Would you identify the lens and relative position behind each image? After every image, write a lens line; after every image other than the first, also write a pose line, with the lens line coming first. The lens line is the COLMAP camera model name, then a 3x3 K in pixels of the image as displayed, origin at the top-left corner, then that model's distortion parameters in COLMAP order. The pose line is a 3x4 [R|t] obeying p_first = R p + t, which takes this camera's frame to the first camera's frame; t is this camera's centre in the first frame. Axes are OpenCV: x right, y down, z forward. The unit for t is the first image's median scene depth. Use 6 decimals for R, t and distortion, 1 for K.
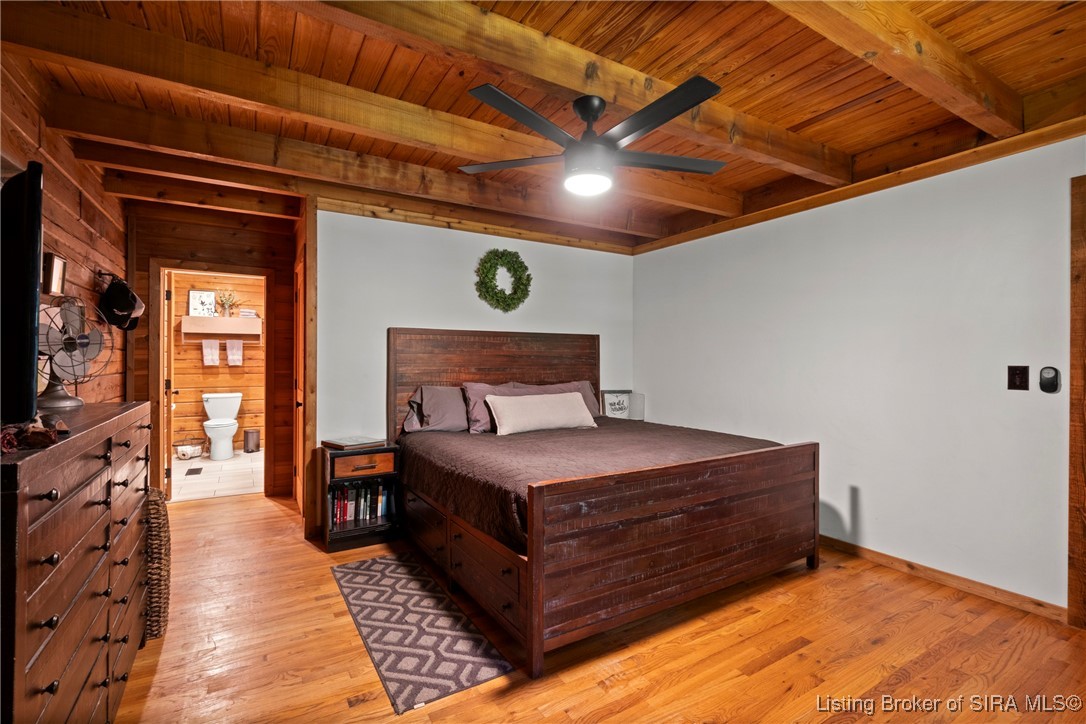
lens RADIAL K [[478.4, 0, 539.3], [0, 478.4, 359.1], [0, 0, 1]] dist [-0.001910, -0.000617]
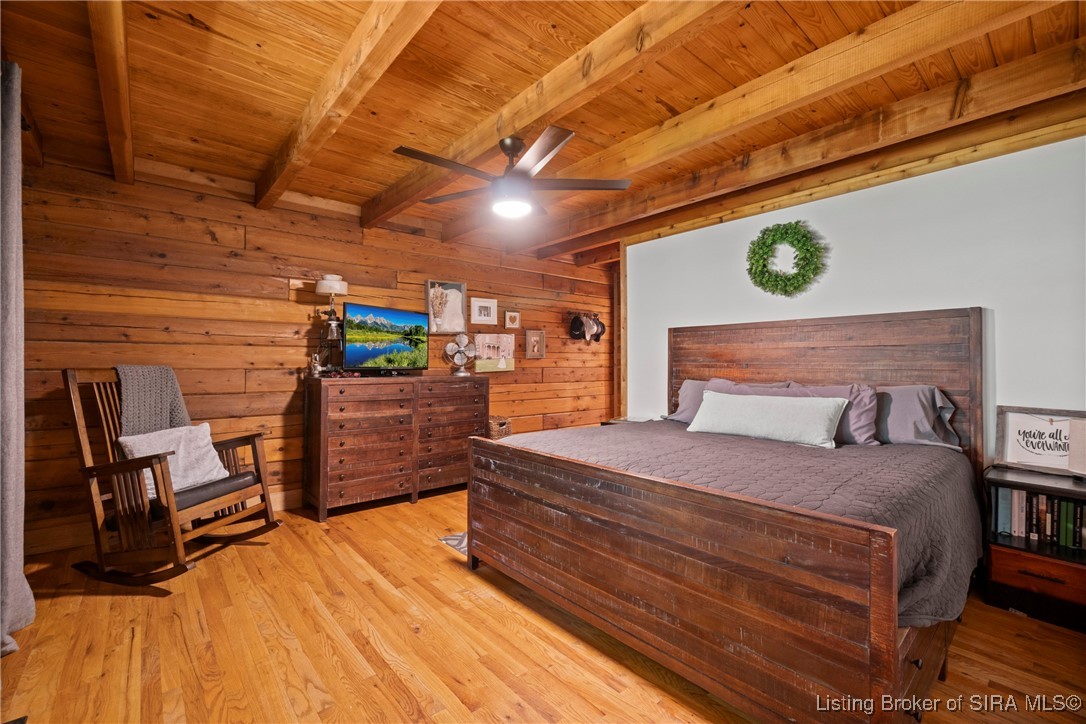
lens RADIAL K [[466.2, 0, 541.8], [0, 466.2, 358.4], [0, 0, 1]] dist [-0.003585, -0.000464]
pose [[0.173919, -0.011293, -0.984695, 0.802506], [0.001056, 0.999936, -0.011282, 0.021467], [0.984759, 0.000922, 0.173920, 0.537233]]
